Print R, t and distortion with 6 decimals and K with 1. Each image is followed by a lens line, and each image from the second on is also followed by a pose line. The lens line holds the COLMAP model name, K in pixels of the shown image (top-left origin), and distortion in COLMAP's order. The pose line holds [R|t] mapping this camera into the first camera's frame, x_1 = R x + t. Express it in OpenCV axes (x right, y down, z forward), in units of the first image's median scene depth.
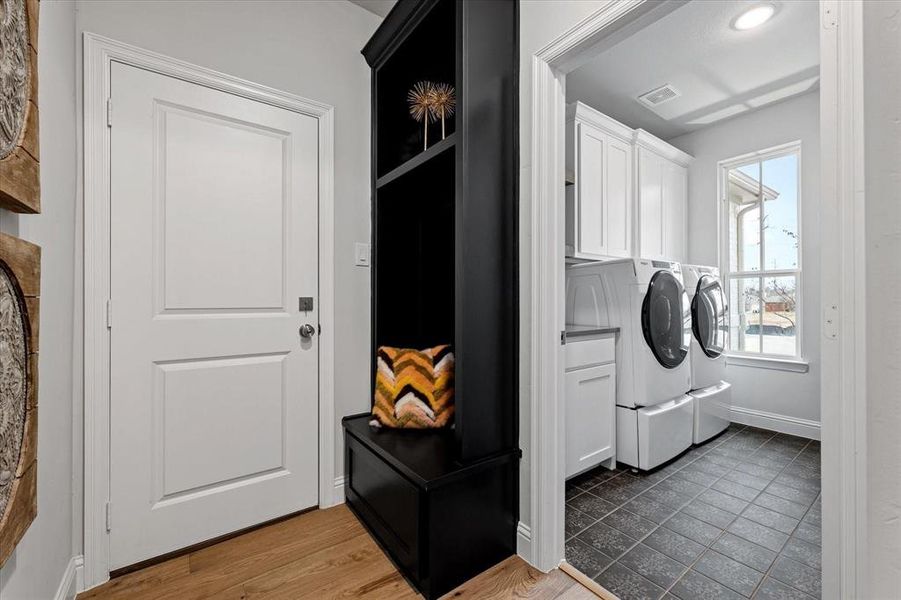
lens RADIAL K [[367.7, 0, 450.5], [0, 367.7, 300.0], [0, 0, 1]] dist [0.000752, 0.000354]
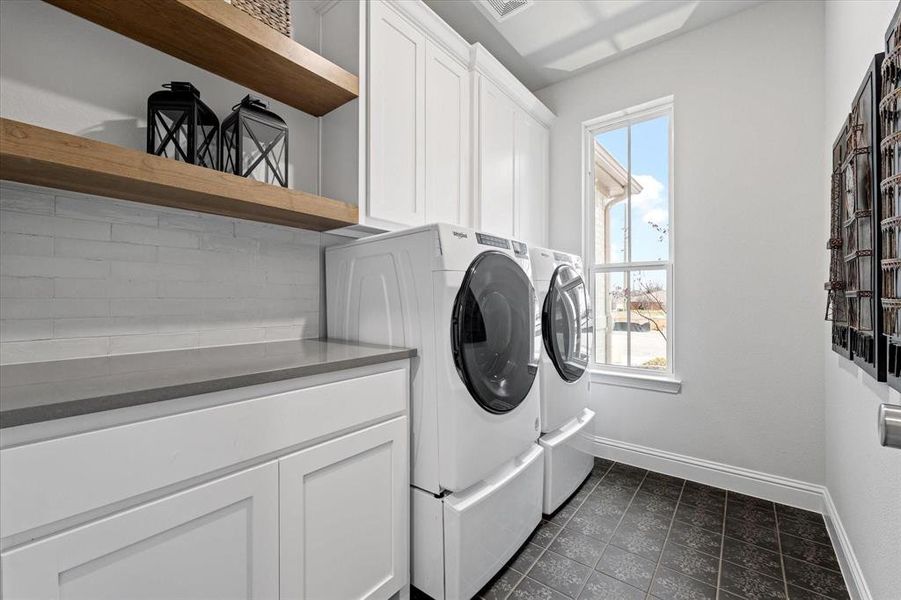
lens RADIAL K [[358.9, 0, 450.5], [0, 358.9, 300.0], [0, 0, 1]] dist [-0.001186, -0.000128]
pose [[0.968311, 0.002256, 0.249736, 0.304439], [-0.002776, 0.999995, 0.001730, 0.000398], [-0.249731, -0.002368, 0.968312, 0.379456]]
